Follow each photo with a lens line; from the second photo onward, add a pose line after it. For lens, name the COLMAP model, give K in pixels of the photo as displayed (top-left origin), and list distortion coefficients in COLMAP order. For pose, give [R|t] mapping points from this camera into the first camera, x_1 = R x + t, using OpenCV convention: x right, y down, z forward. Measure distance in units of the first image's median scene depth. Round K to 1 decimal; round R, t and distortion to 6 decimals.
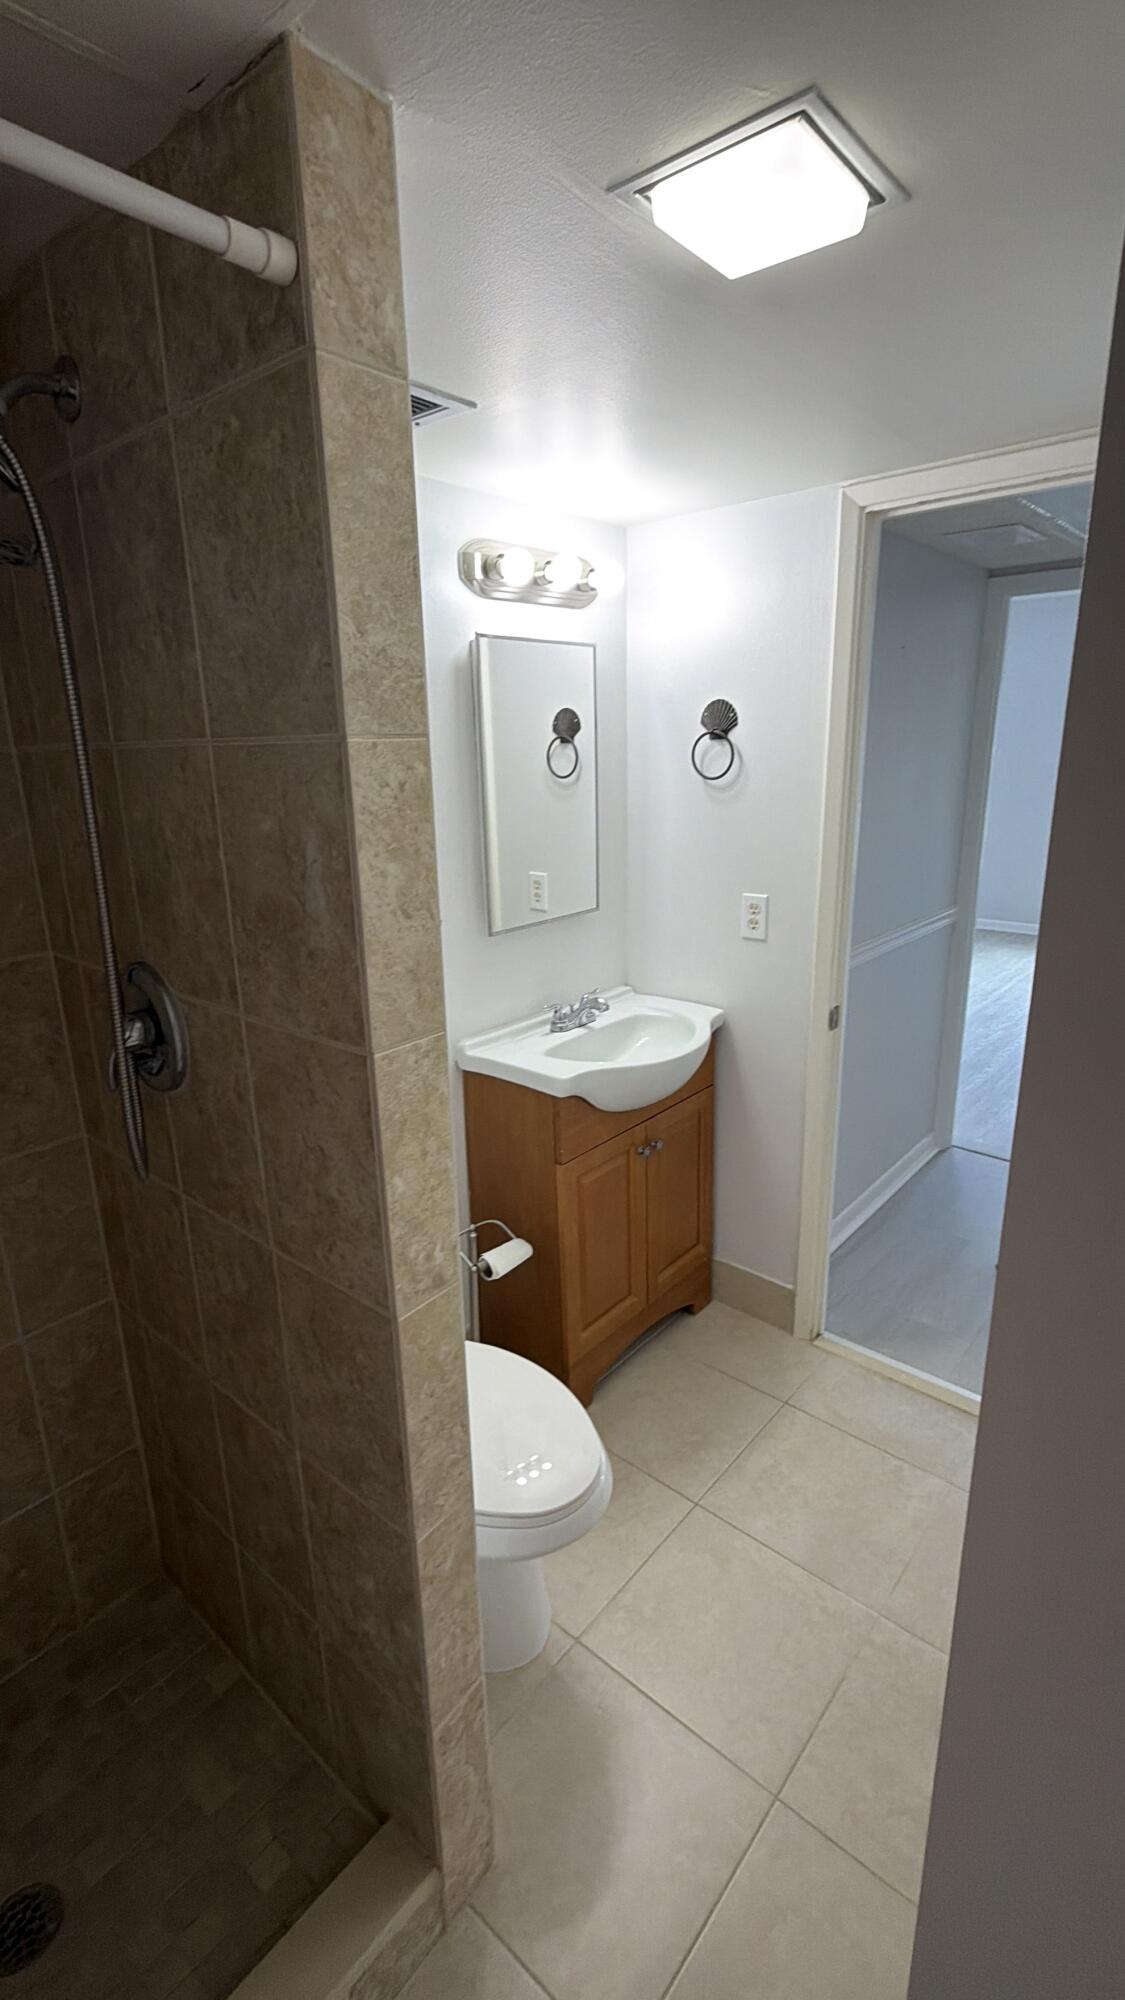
lens RADIAL K [[918.1, 0, 565.2], [0, 918.1, 998.8], [0, 0, 1]] dist [0.000980, 0.000233]
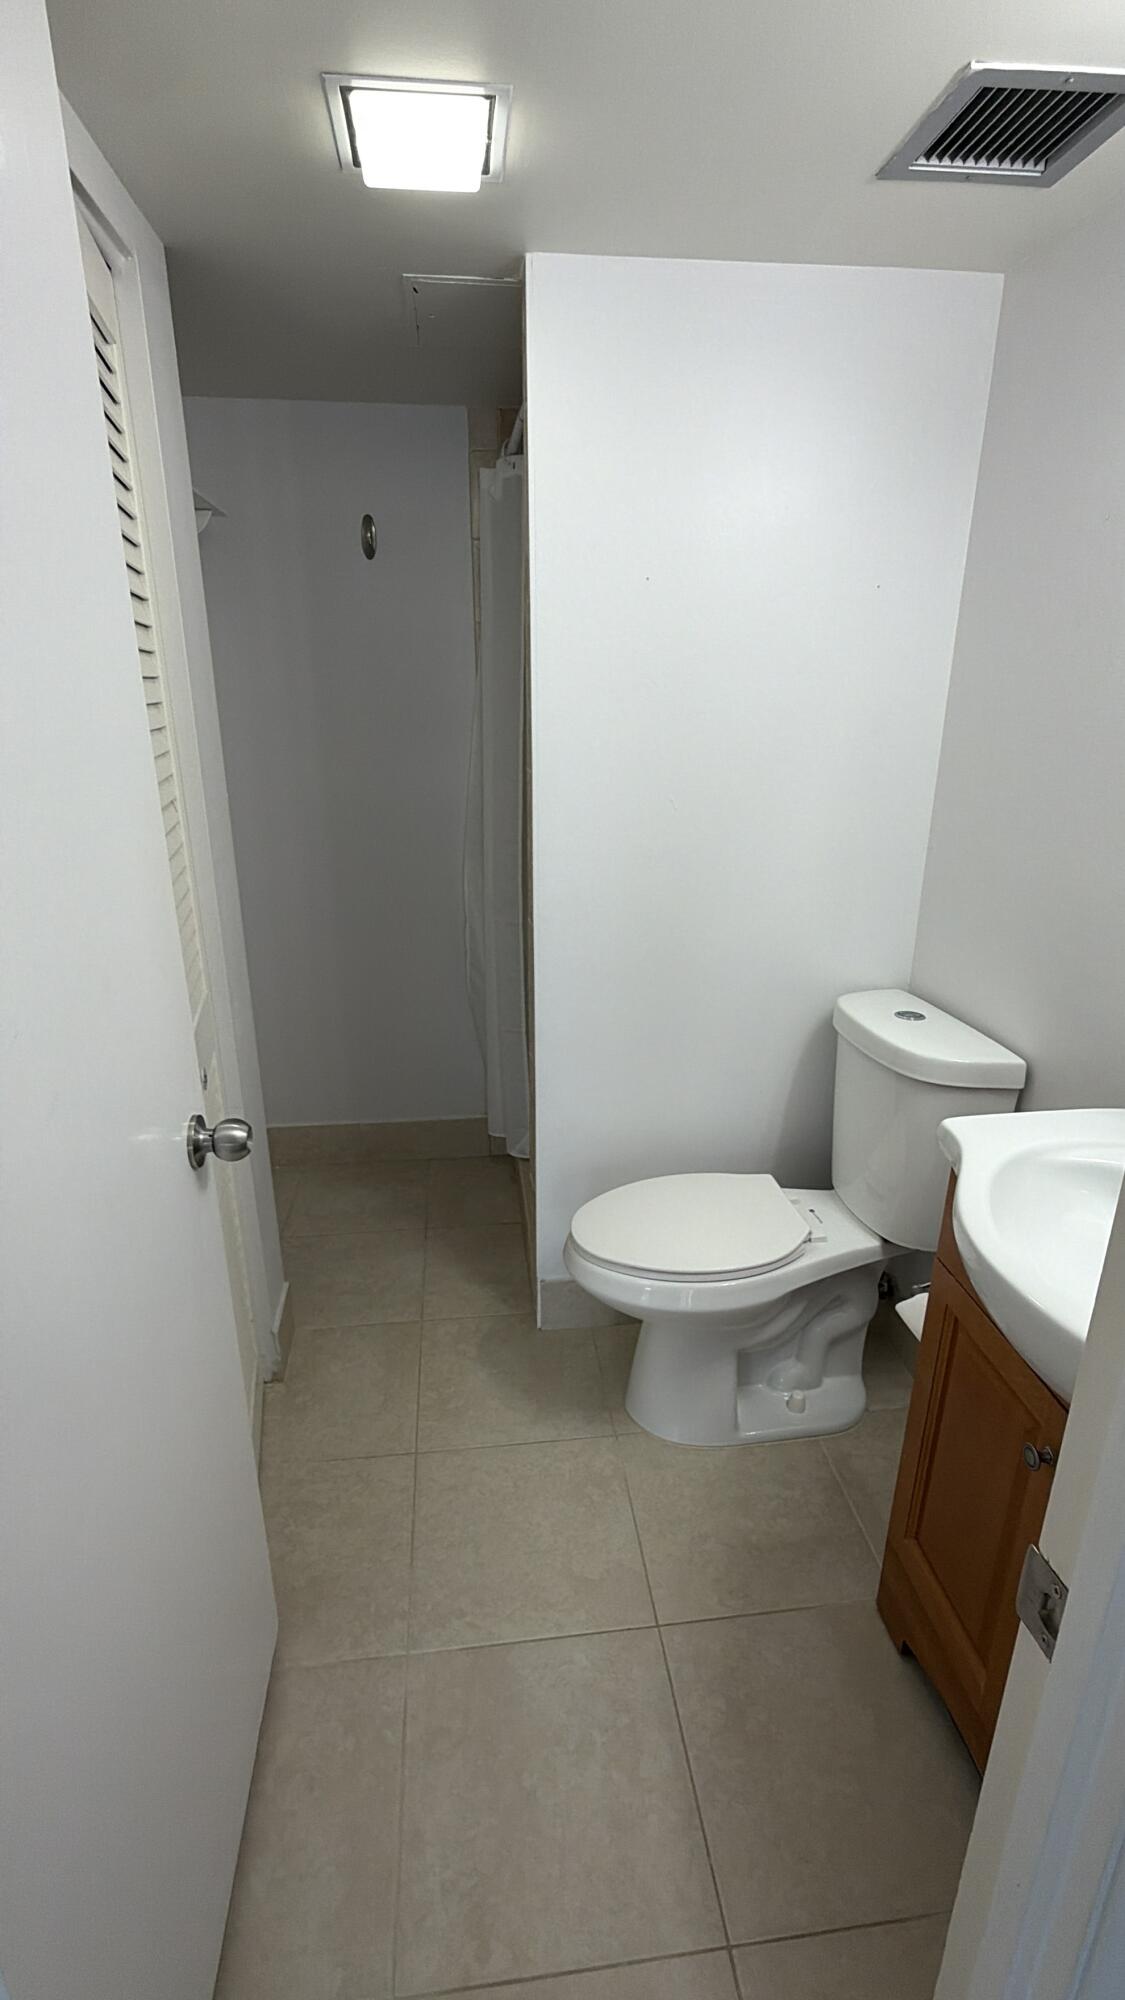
lens RADIAL K [[918.1, 0, 559.9], [0, 918.1, 1001.6], [0, 0, 1]] dist [0.000980, 0.000233]
pose [[-0.685718, 0.256335, -0.681236, 0.544751], [-0.181650, 0.846052, 0.501197, -0.235282], [0.704836, 0.467427, -0.533590, 1.033863]]
